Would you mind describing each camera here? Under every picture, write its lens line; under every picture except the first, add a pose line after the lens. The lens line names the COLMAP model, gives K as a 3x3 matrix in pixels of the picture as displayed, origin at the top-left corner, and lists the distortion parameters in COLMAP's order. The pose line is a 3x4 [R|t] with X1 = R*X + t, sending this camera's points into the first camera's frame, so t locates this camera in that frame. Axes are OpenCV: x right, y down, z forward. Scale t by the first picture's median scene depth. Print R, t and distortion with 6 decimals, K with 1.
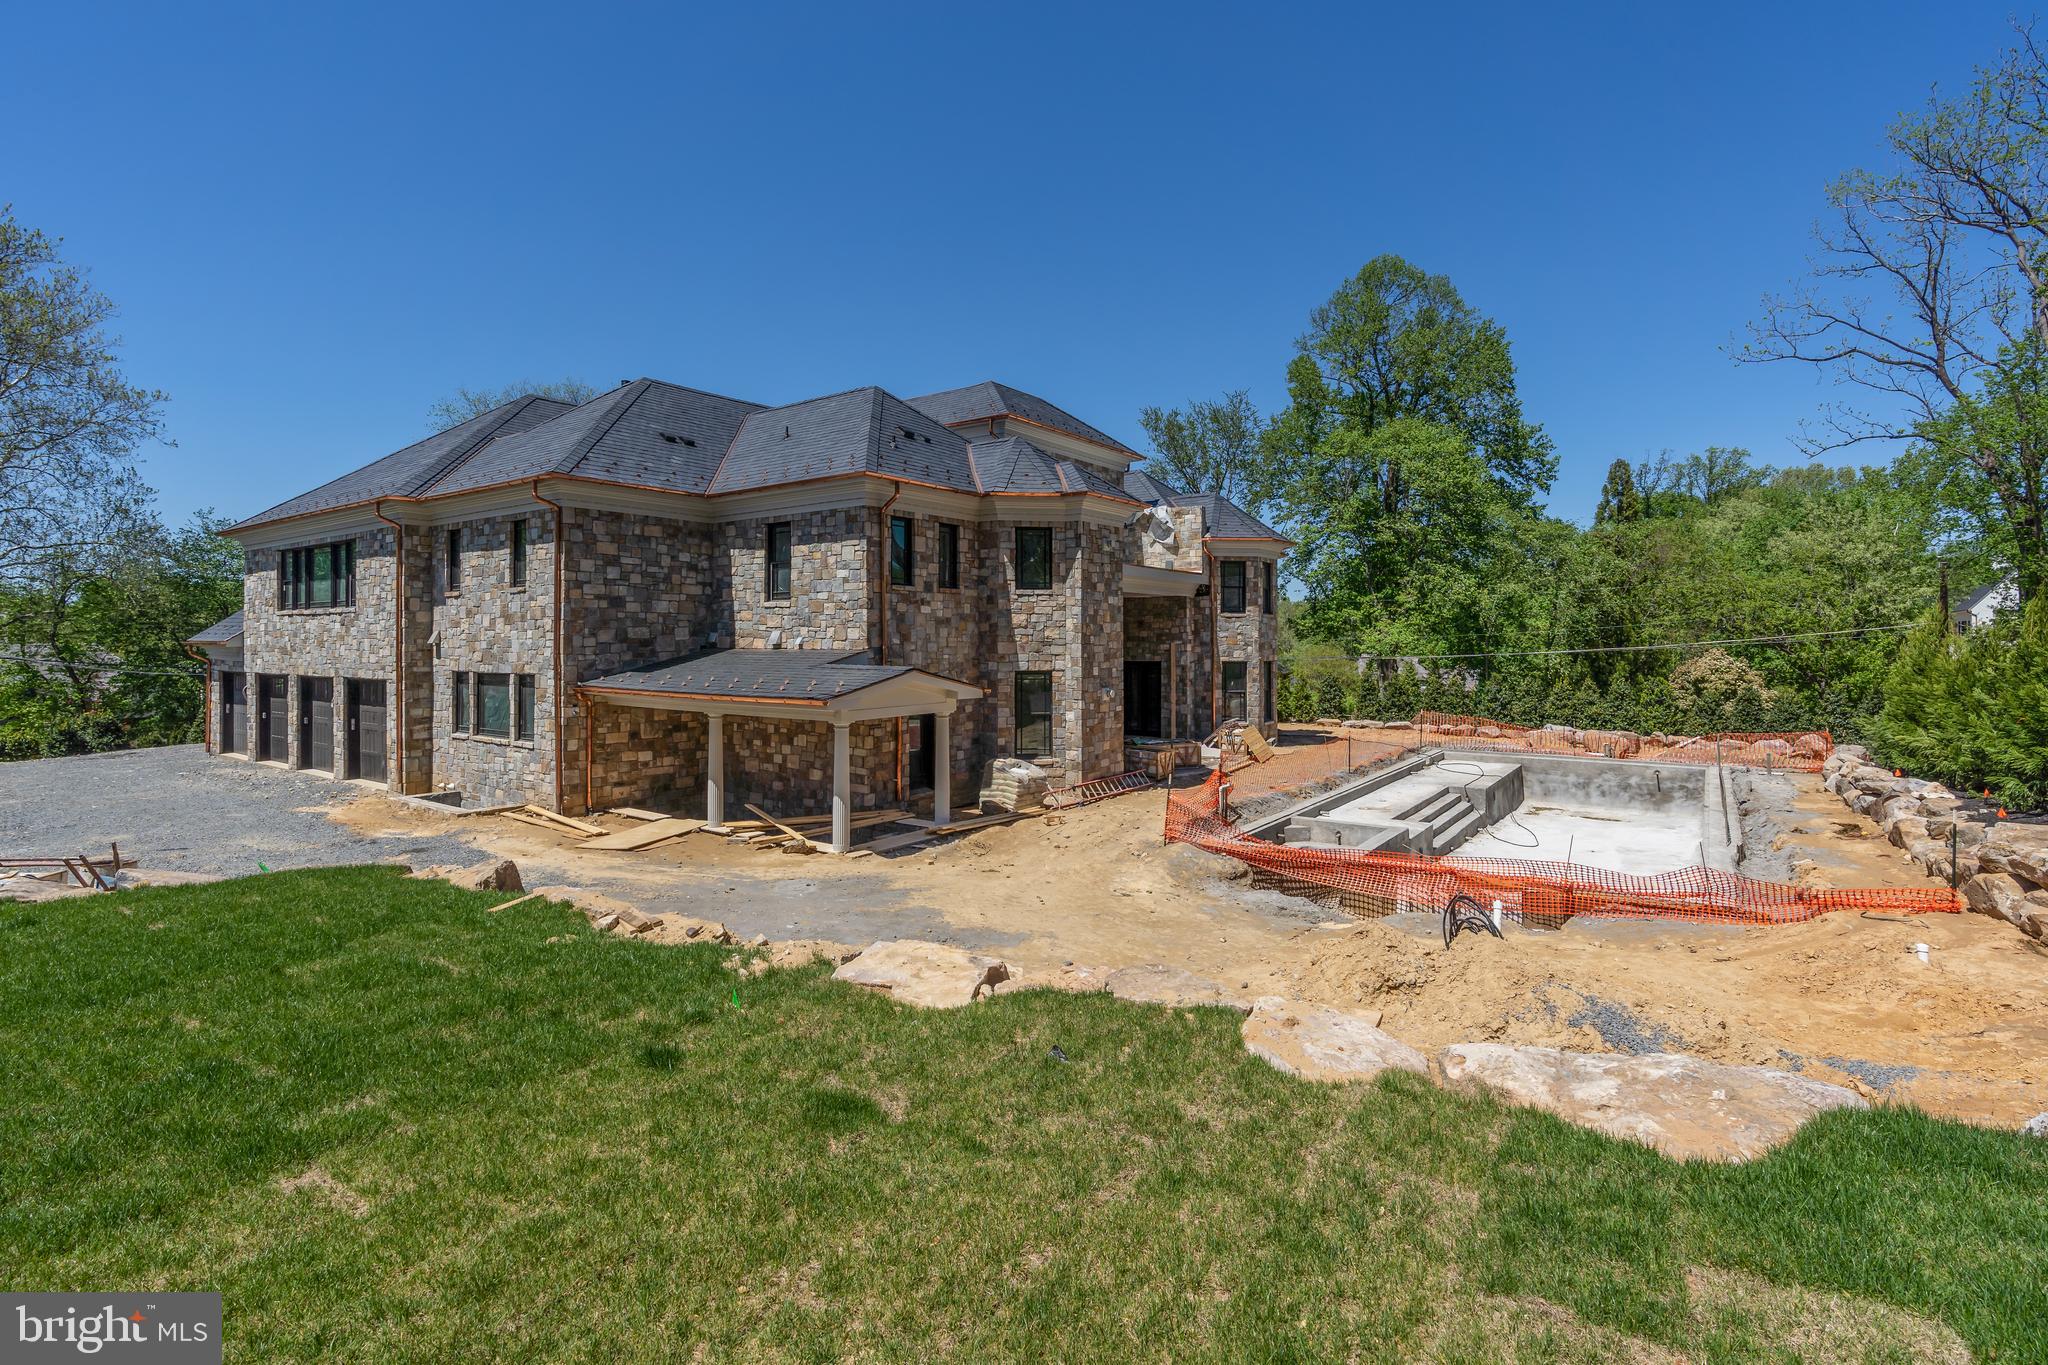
lens RADIAL K [[939.3, 0, 1027.8], [0, 939.3, 634.3], [0, 0, 1]] dist [0.000110, 0.000107]
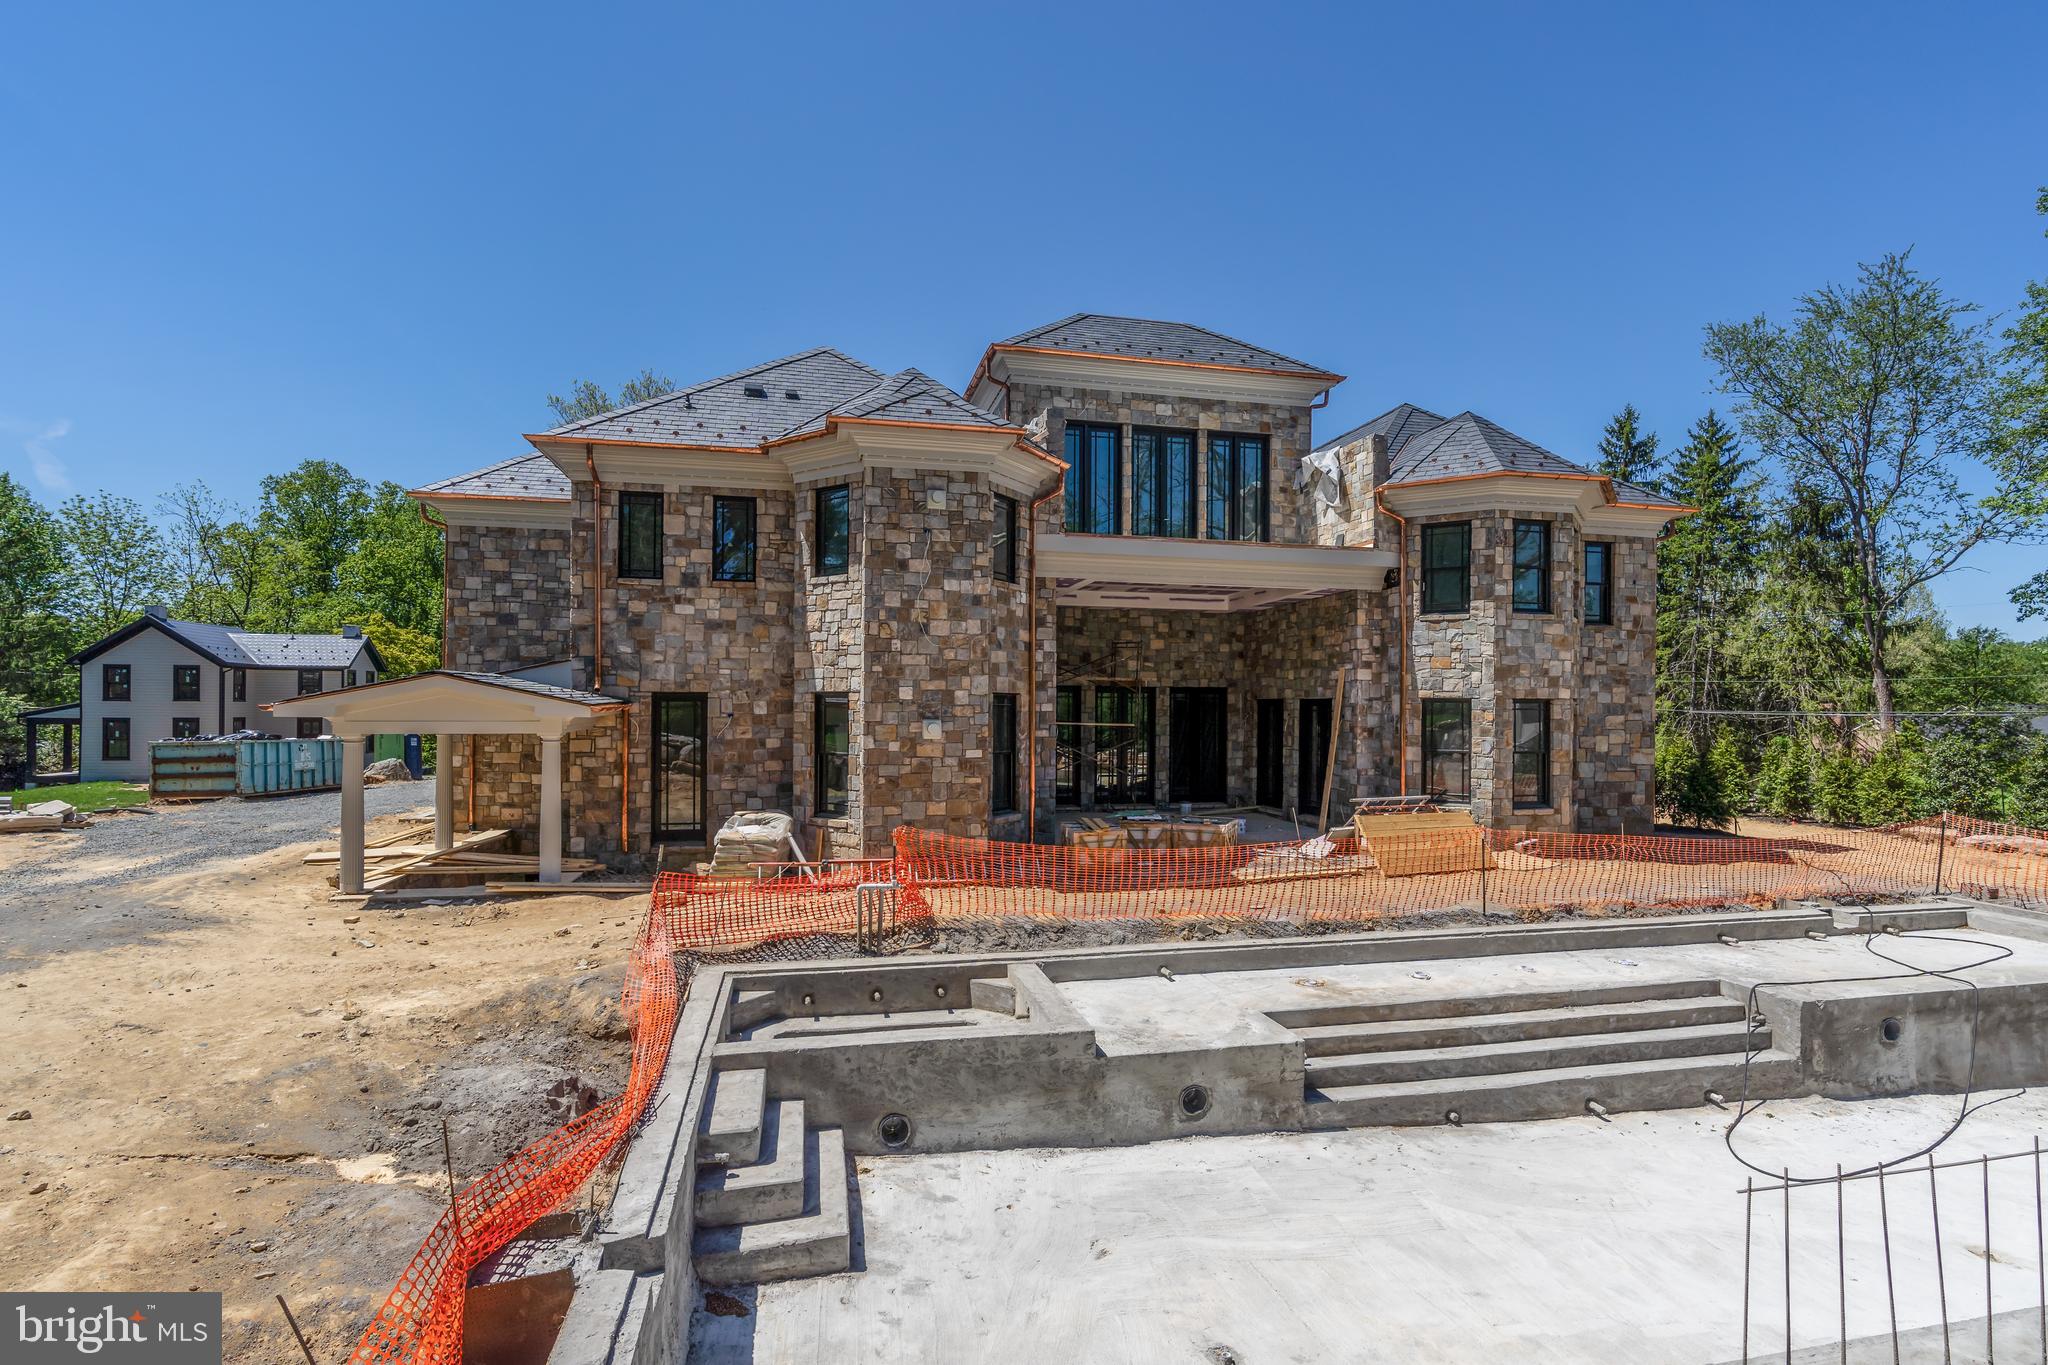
lens RADIAL K [[979.2, 0, 1022.0], [0, 979.2, 708.3], [0, 0, 1]] dist [-0.000538, -0.000064]
pose [[0.753111, 0.008396, -0.657840, 0.619693], [-0.004157, 0.999959, 0.008003, 0.046490], [0.657880, -0.003293, 0.753115, 0.566518]]
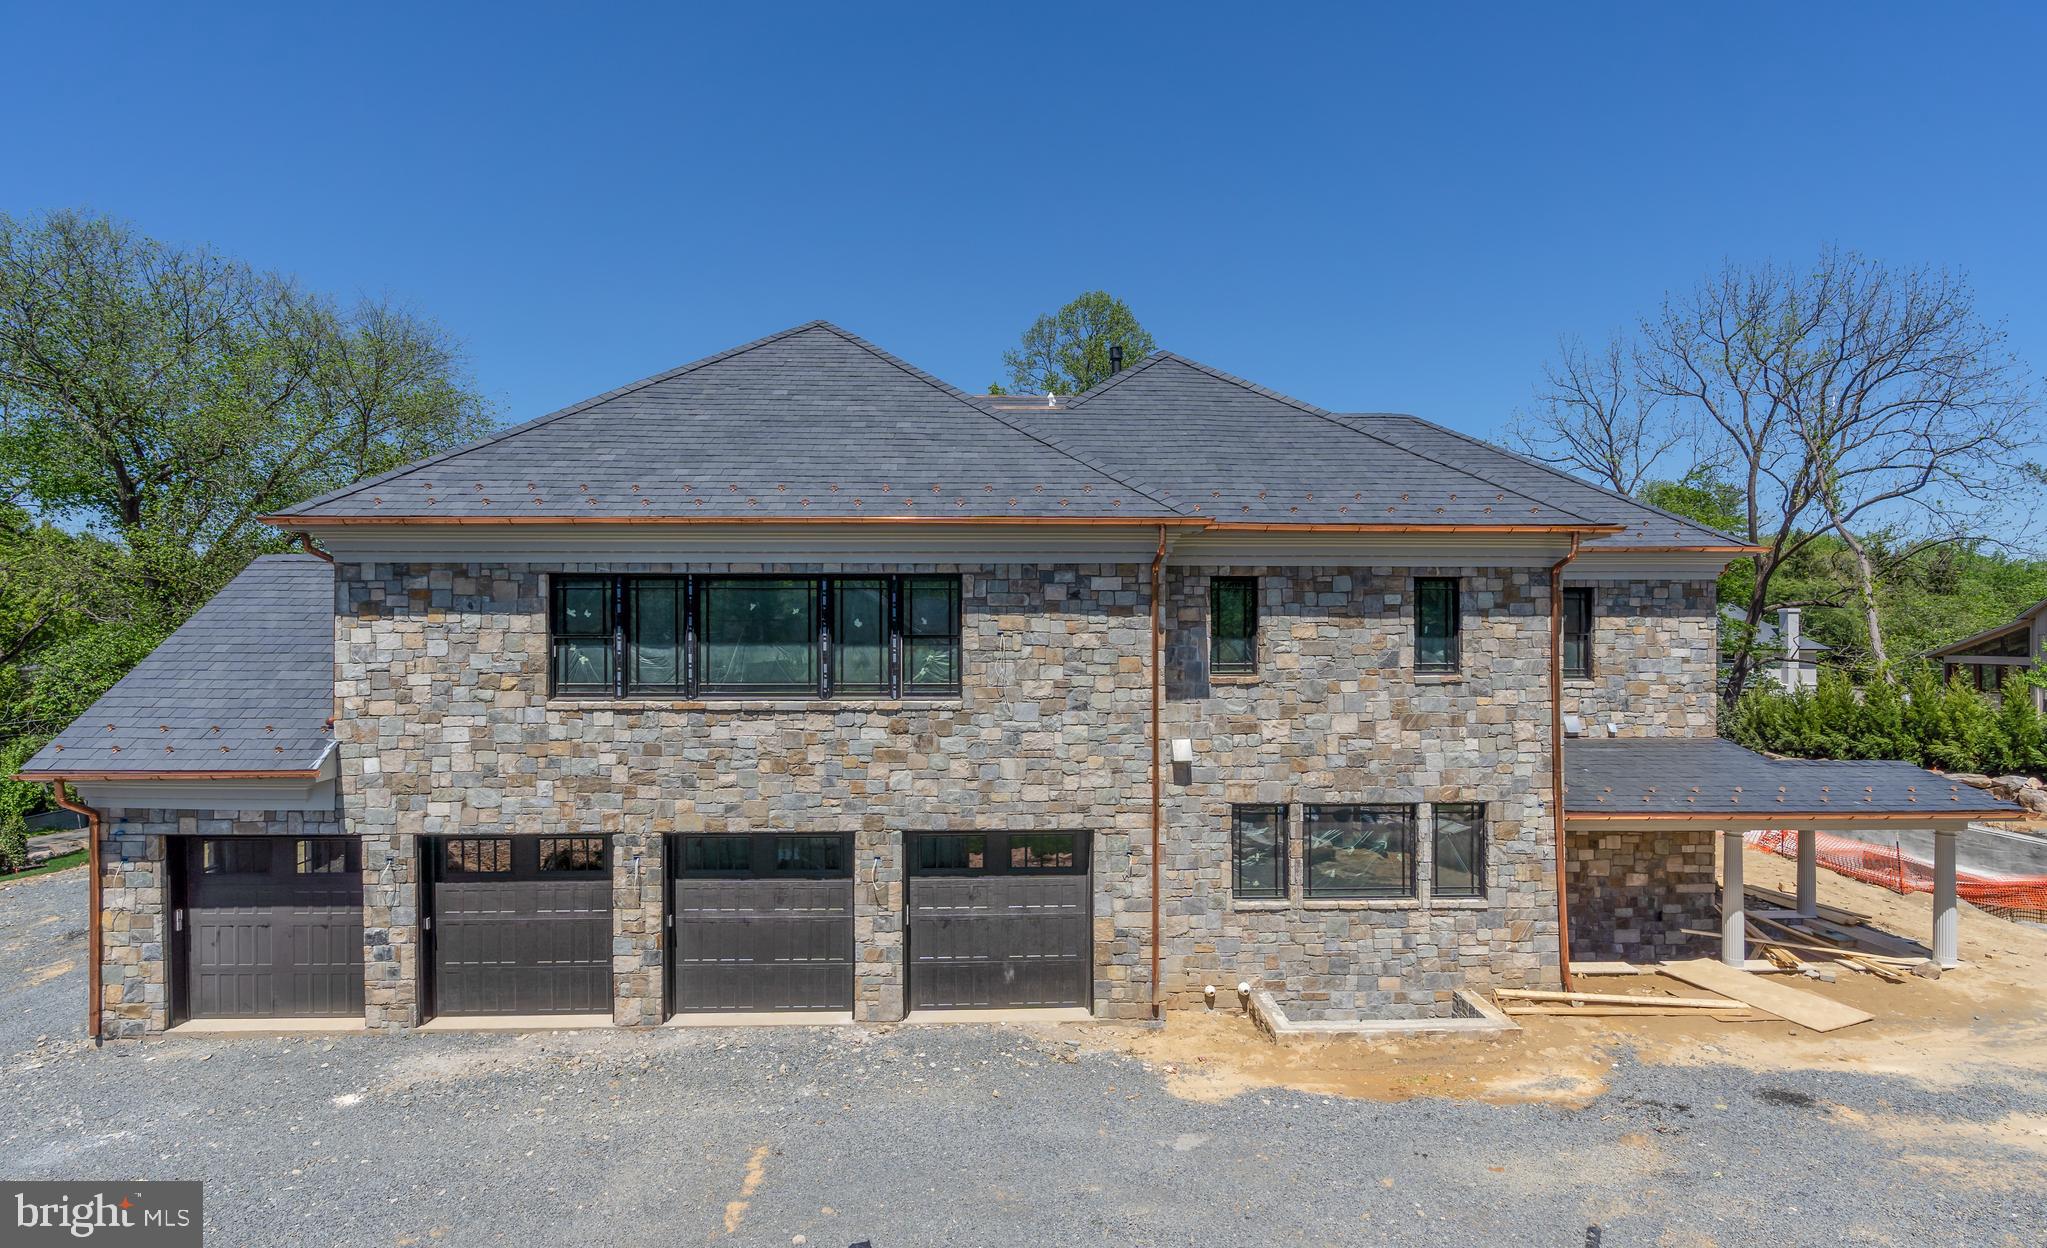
lens RADIAL K [[948.6, 0, 994.2], [0, 948.6, 626.9], [0, 0, 1]] dist [-0.004686, 0.001204]
pose [[0.795524, -0.000773, 0.605922, -1.180479], [-0.005201, 0.999954, 0.008103, -0.086777], [-0.605900, -0.009597, 0.795483, 0.629490]]
